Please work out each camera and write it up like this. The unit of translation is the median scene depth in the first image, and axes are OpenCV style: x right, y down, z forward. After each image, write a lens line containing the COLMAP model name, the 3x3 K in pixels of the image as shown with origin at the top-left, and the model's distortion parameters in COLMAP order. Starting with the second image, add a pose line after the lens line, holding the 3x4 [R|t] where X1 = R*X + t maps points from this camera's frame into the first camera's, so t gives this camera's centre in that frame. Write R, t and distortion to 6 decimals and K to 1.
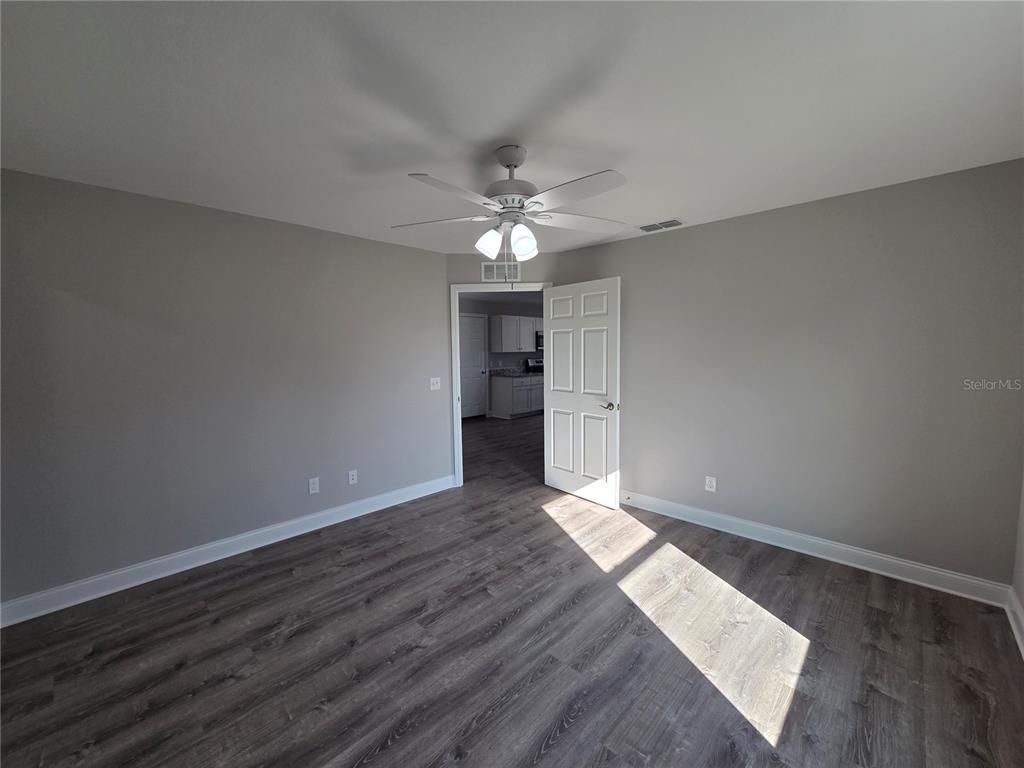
lens RADIAL K [[416.0, 0, 511.7], [0, 416.0, 370.1], [0, 0, 1]] dist [-0.000039, -0.000086]
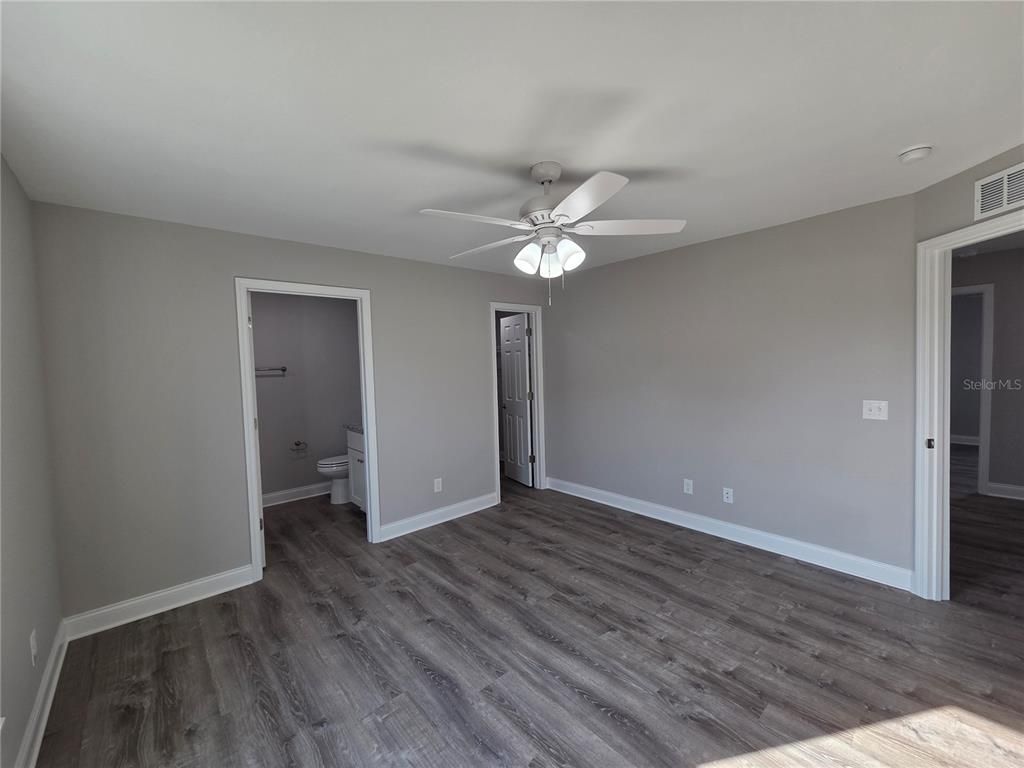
lens RADIAL K [[418.9, 0, 512.0], [0, 418.9, 384.0], [0, 0, 1]] dist [-0.001709, -0.000002]
pose [[-0.079903, 0.063566, -0.994774, 0.824852], [-0.025799, 0.997498, 0.065812, -0.060269], [0.996469, 0.030923, -0.078063, 0.836115]]
